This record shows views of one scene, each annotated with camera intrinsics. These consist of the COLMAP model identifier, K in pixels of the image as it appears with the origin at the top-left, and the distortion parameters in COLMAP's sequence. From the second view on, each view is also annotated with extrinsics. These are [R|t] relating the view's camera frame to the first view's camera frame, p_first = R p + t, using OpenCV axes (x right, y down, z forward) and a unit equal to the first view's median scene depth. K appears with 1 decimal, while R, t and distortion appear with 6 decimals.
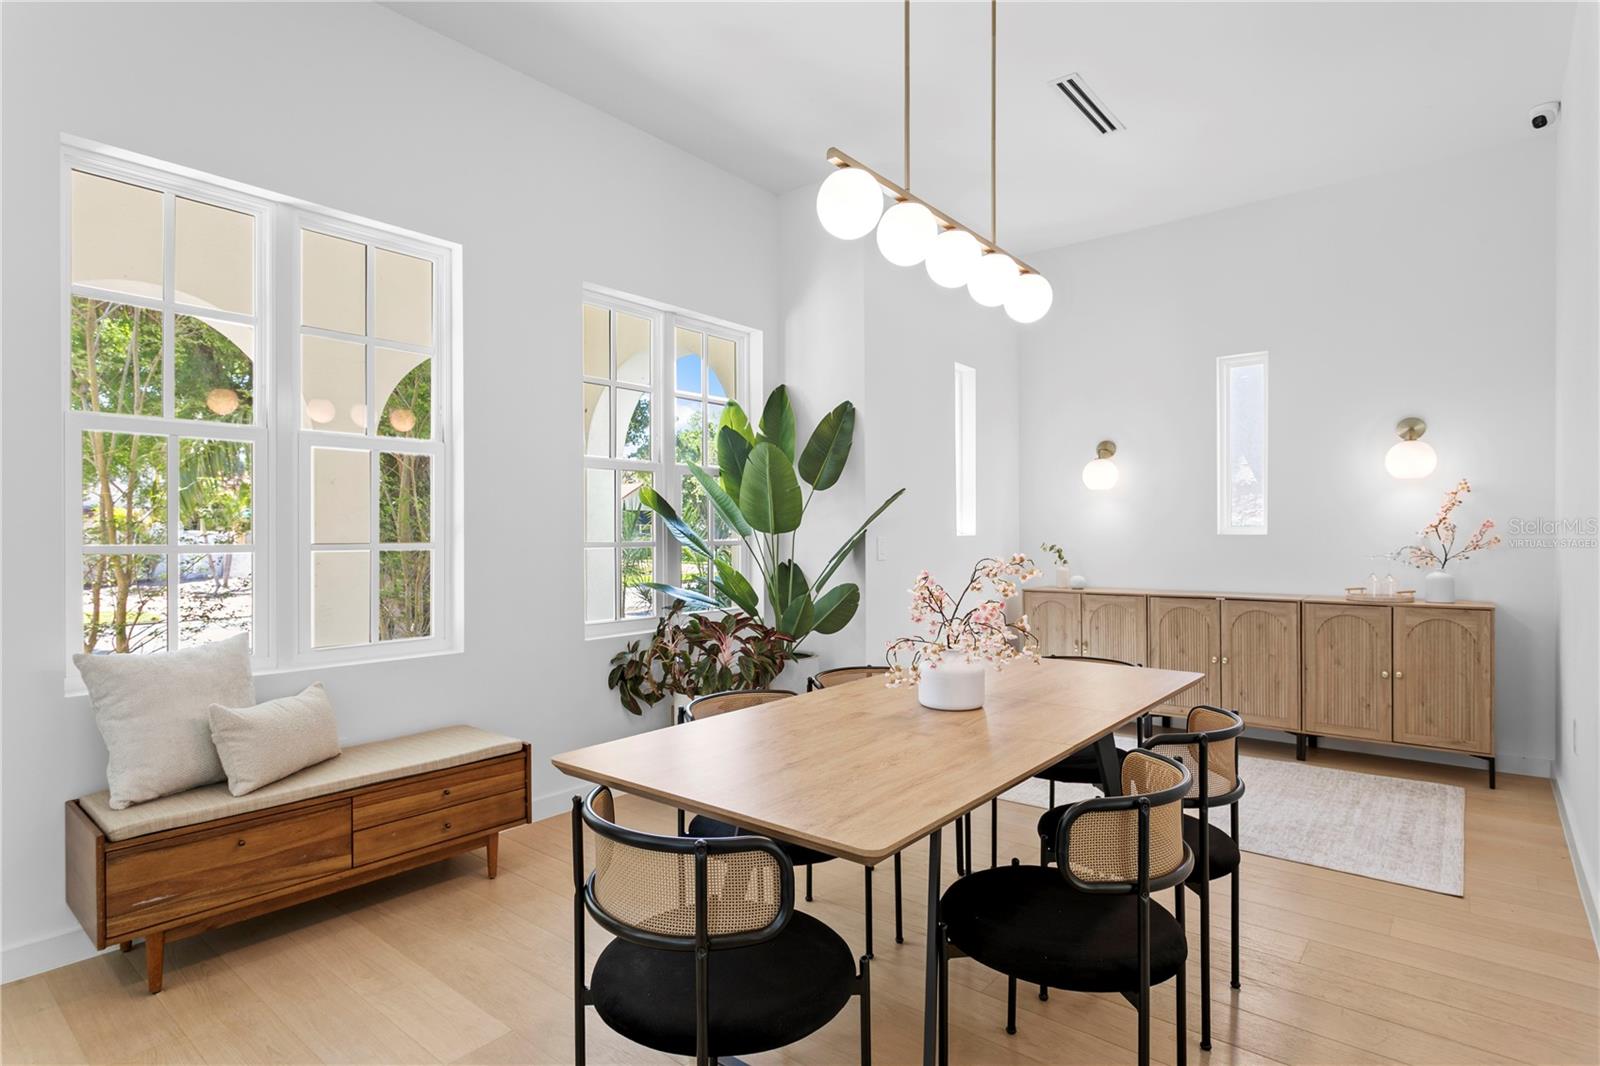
lens RADIAL K [[840.0, 0, 799.3], [0, 840.0, 527.8], [0, 0, 1]] dist [0.002357, 0.000301]
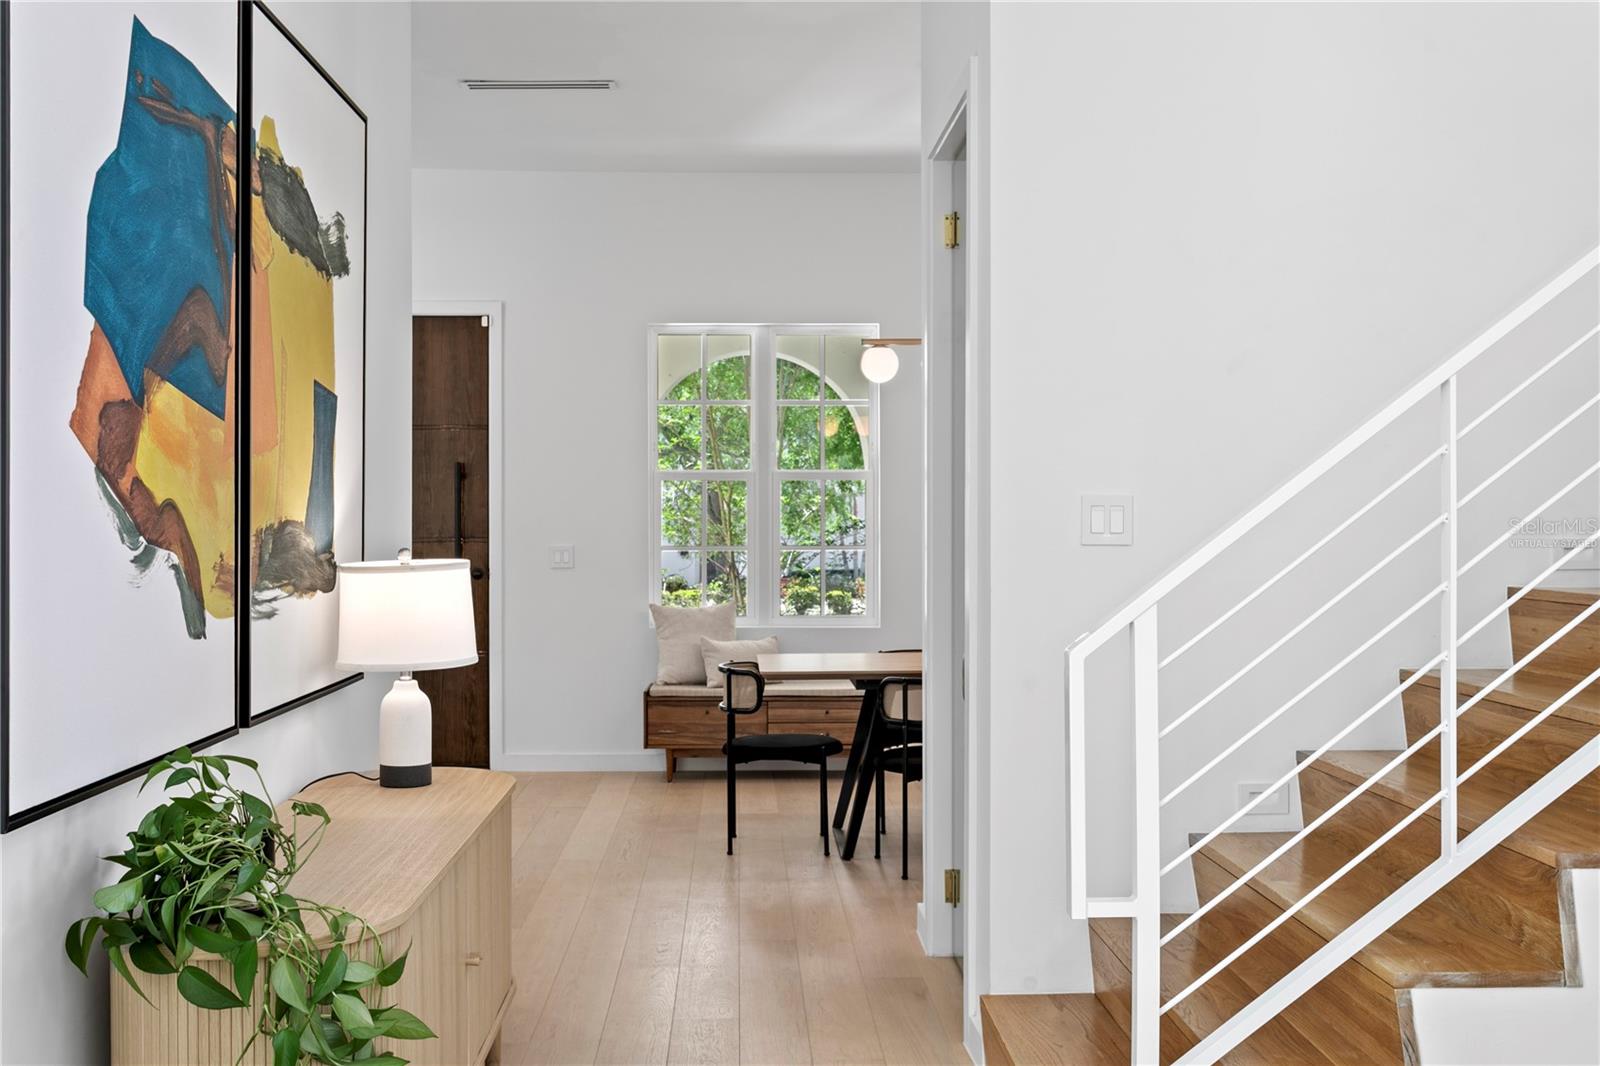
lens RADIAL K [[1576.6, 0, 799.6], [0, 1576.6, 530.5], [0, 0, 1]] dist [0.047259, 0.000000]
pose [[0.661243, -0.010545, -0.750098, 1.991000], [0.010921, 0.999931, -0.004429, 0.005174], [0.750092, -0.005263, 0.661312, -1.070836]]
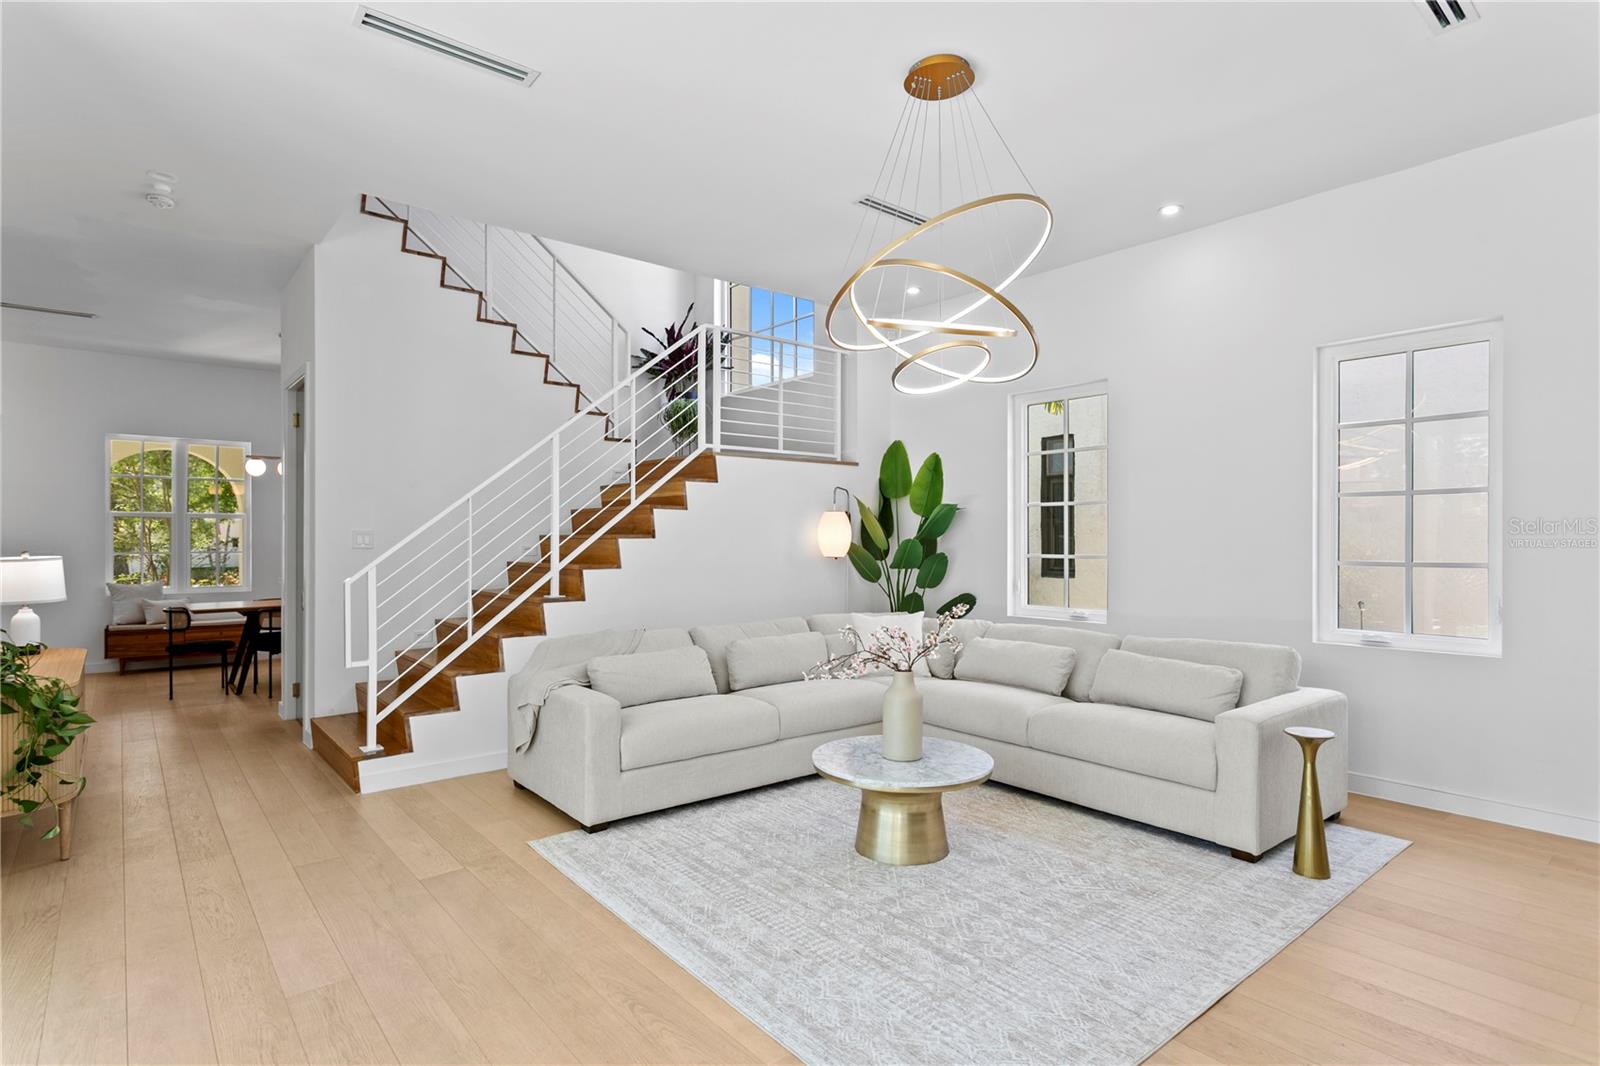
lens RADIAL K [[802.5, 0, 766.0], [0, 802.5, 540.7], [0, 0, 1]] dist [-0.000370, 0.001144]
pose [[0.977520, -0.012502, -0.210473, 2.535269], [0.012704, 0.999919, -0.000391, 0.008883], [0.210461, -0.002291, 0.977600, -1.696746]]
